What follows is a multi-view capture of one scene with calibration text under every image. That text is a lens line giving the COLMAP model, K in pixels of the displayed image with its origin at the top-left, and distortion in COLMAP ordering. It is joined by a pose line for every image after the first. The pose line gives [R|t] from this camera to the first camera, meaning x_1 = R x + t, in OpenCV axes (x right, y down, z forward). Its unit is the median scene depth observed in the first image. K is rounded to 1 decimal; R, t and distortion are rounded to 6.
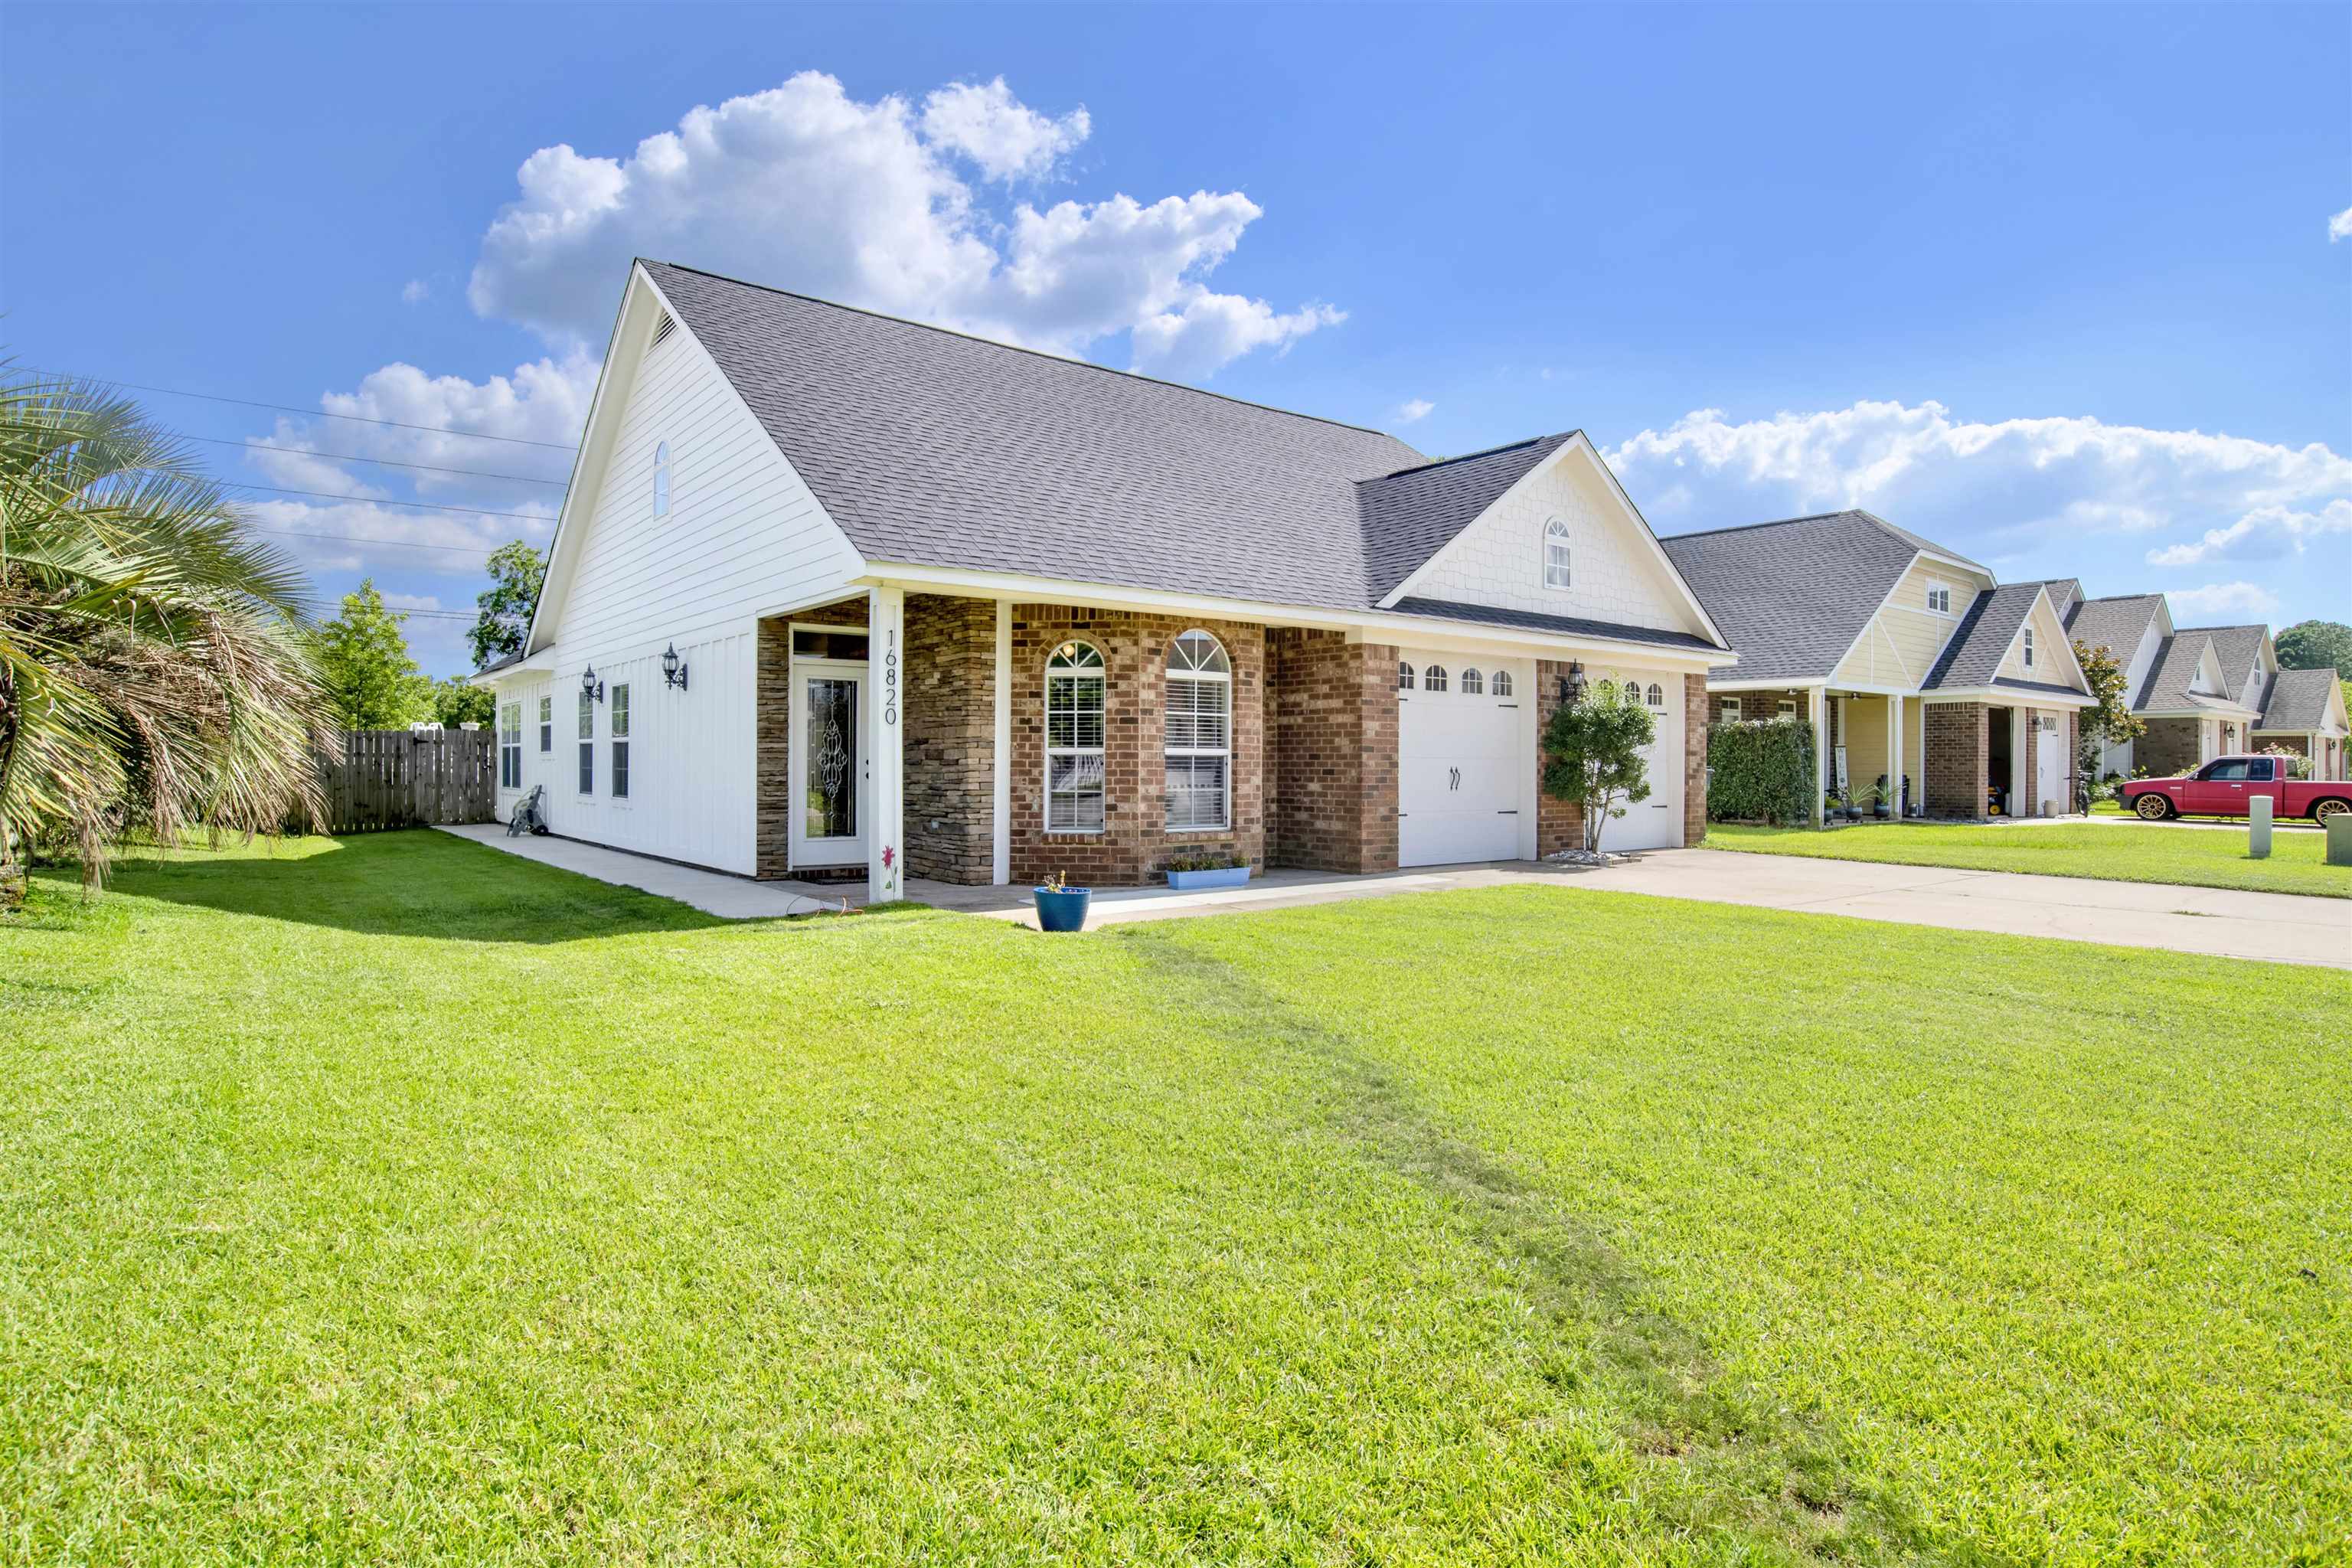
lens RADIAL K [[1298.8, 0, 1189.6], [0, 1298.8, 781.6], [0, 0, 1]] dist [-0.036047, 0.002087]
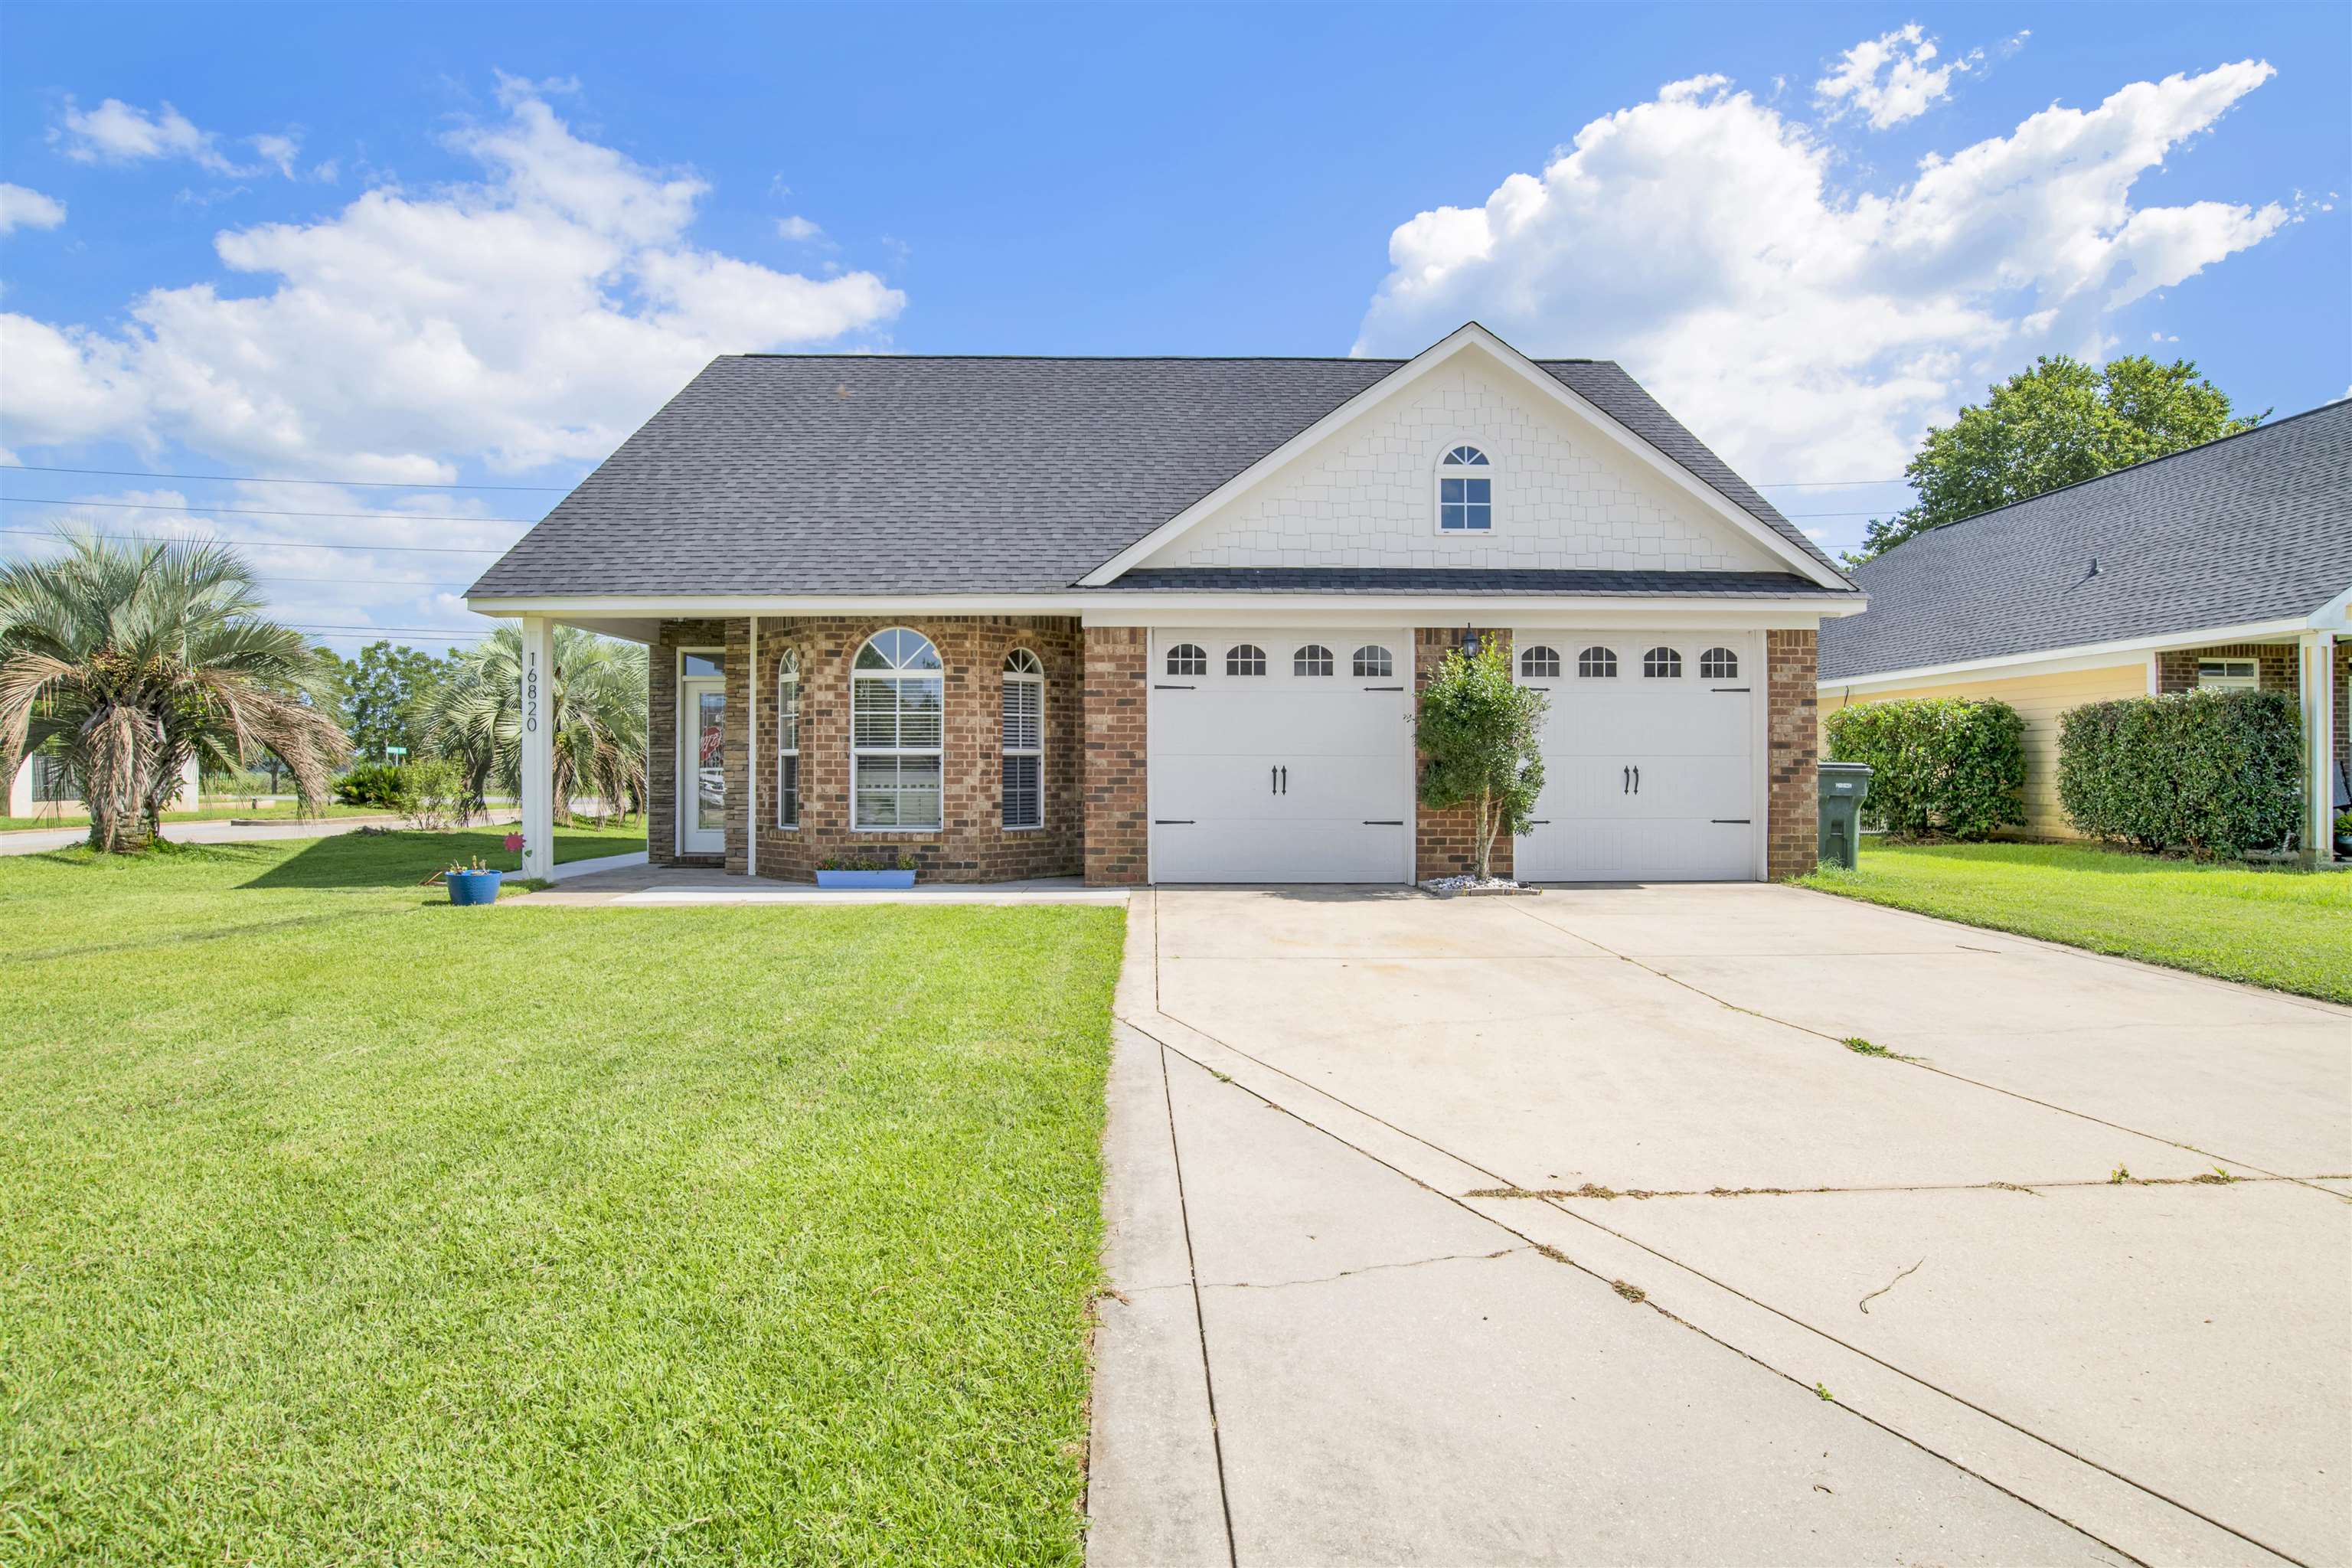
lens RADIAL K [[1231.5, 0, 1133.5], [0, 1231.5, 777.3], [0, 0, 1]] dist [-0.057350, 0.015526]
pose [[0.776108, 0.000949, -0.630599, 0.757327], [-0.005609, 0.999970, -0.005399, 0.000802], [0.630574, 0.007727, 0.776090, 0.401684]]
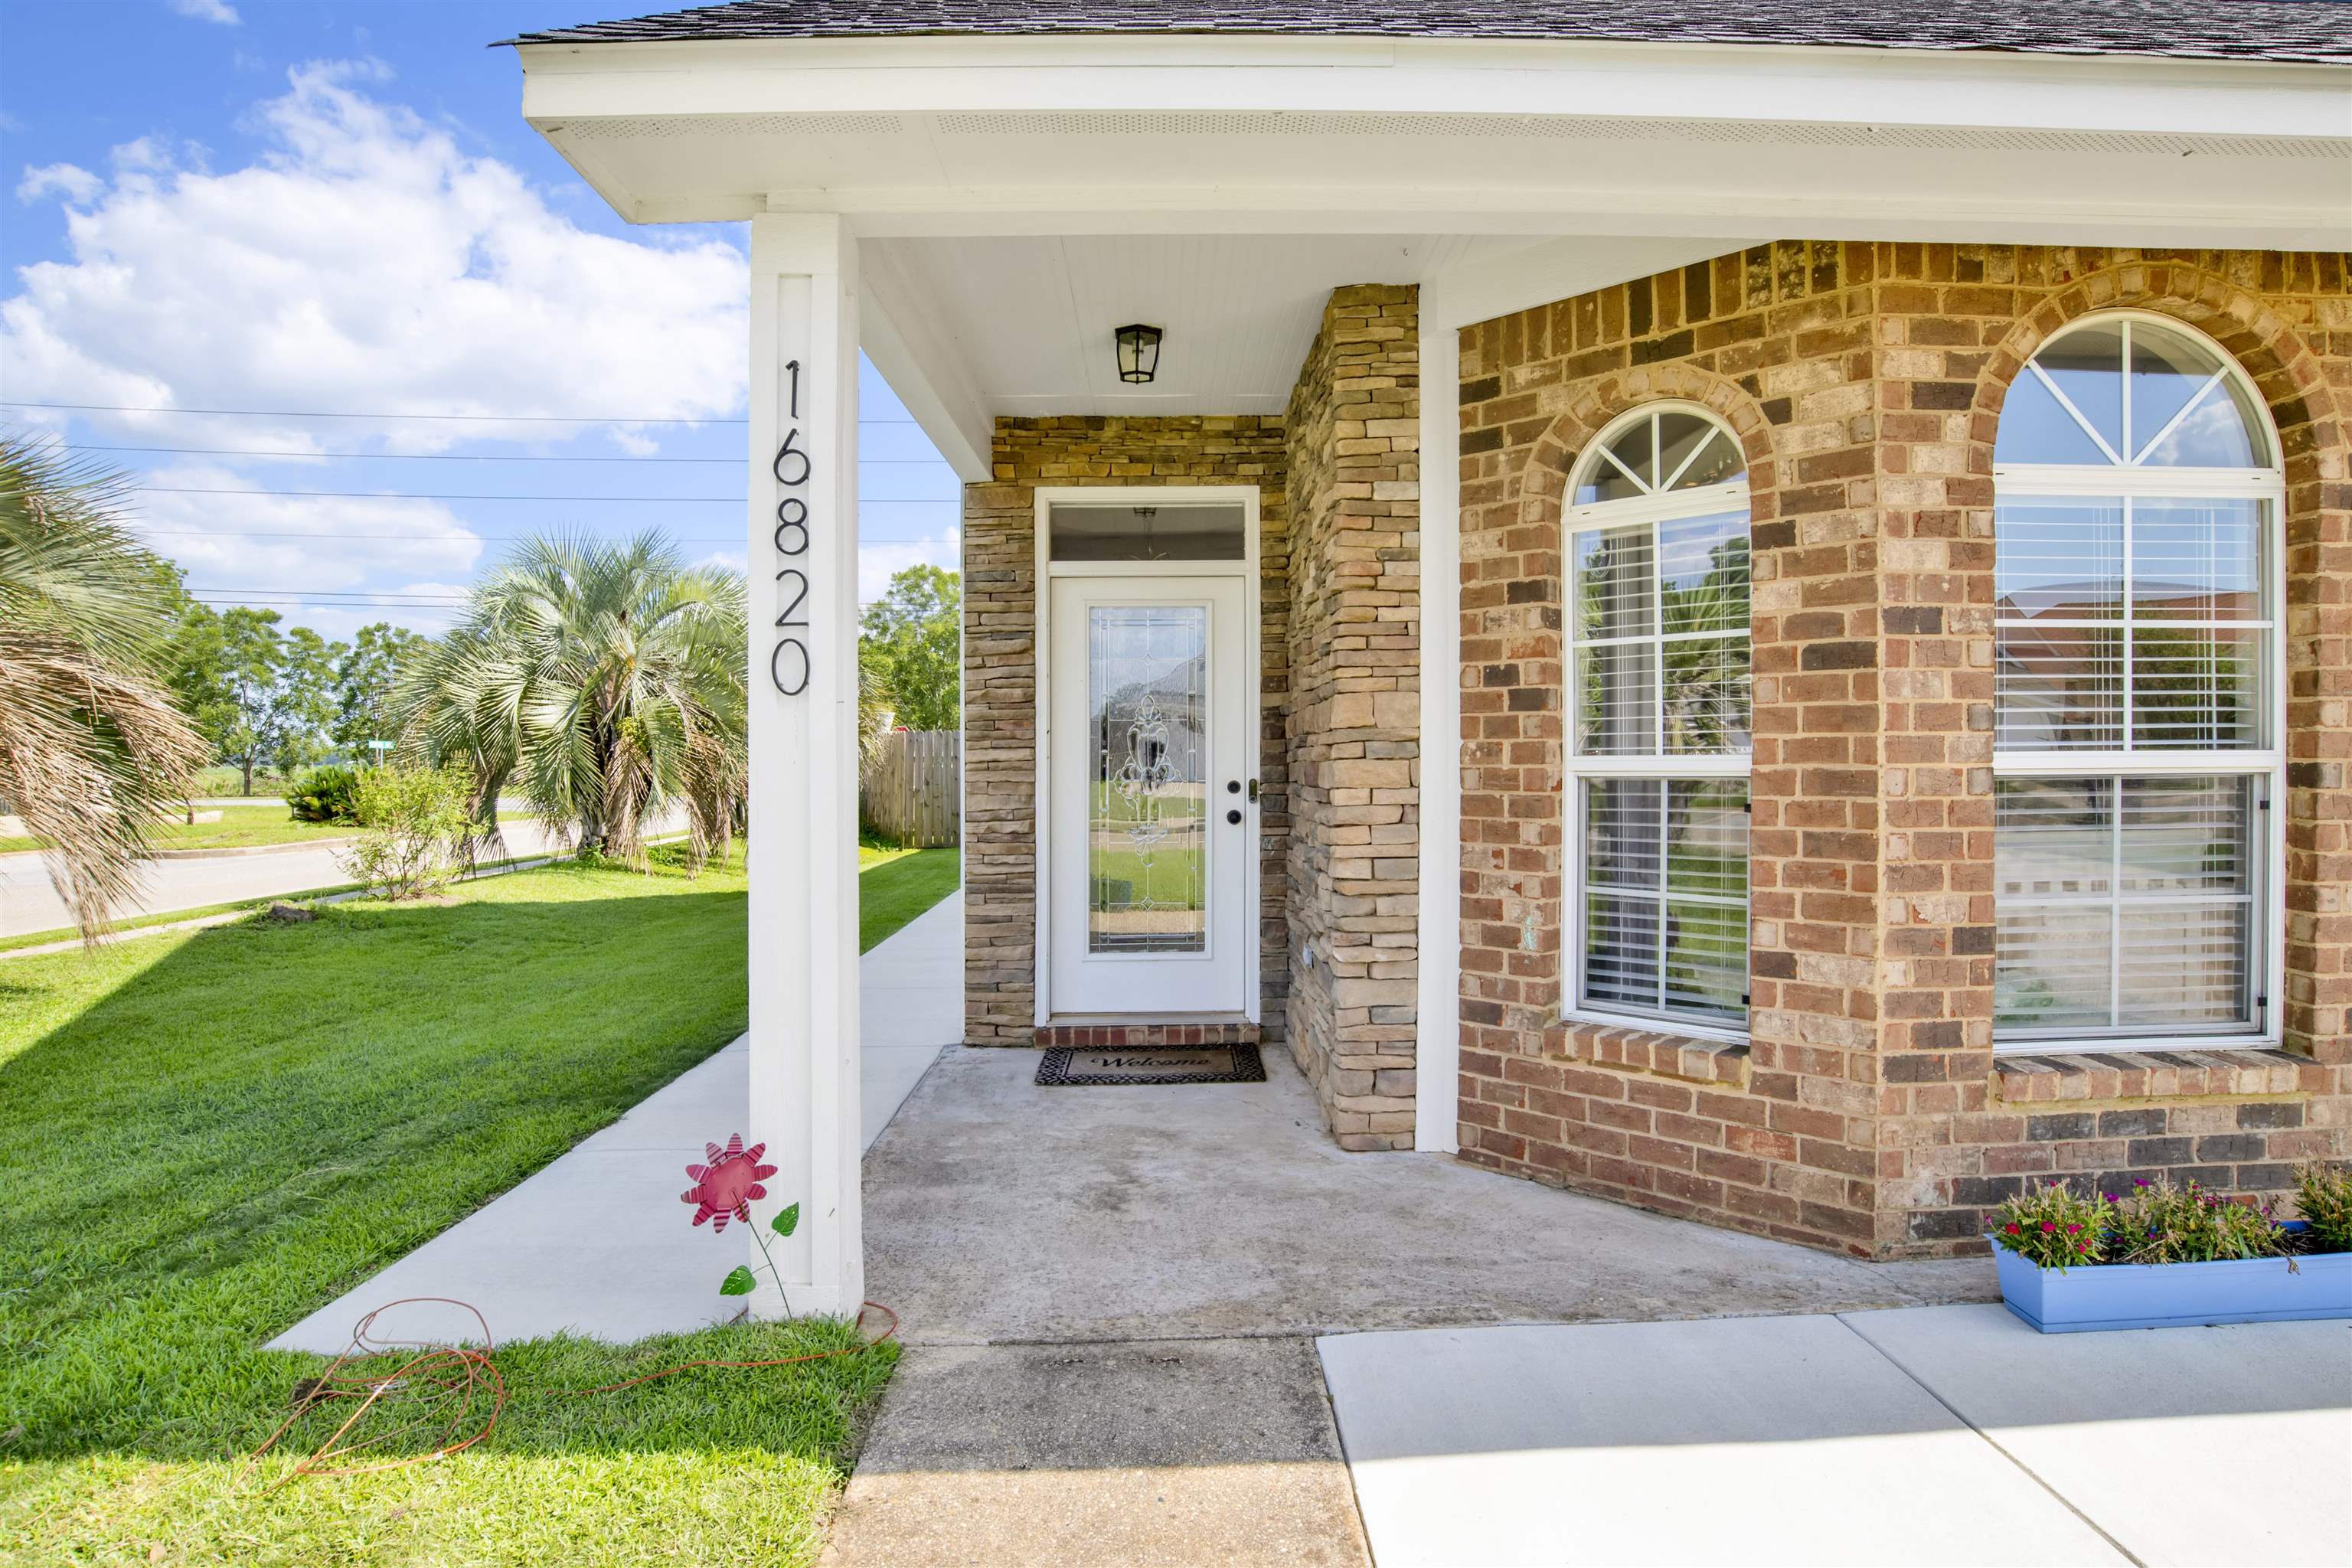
lens RADIAL K [[1231.5, 0, 1207.6], [0, 1231.5, 768.7], [0, 0, 1]] dist [-0.057350, 0.015526]
pose [[0.803387, -0.003104, -0.595449, -0.001123], [0.003455, 0.999994, -0.000552, -0.023013], [0.595447, -0.001614, 0.803393, 0.705417]]
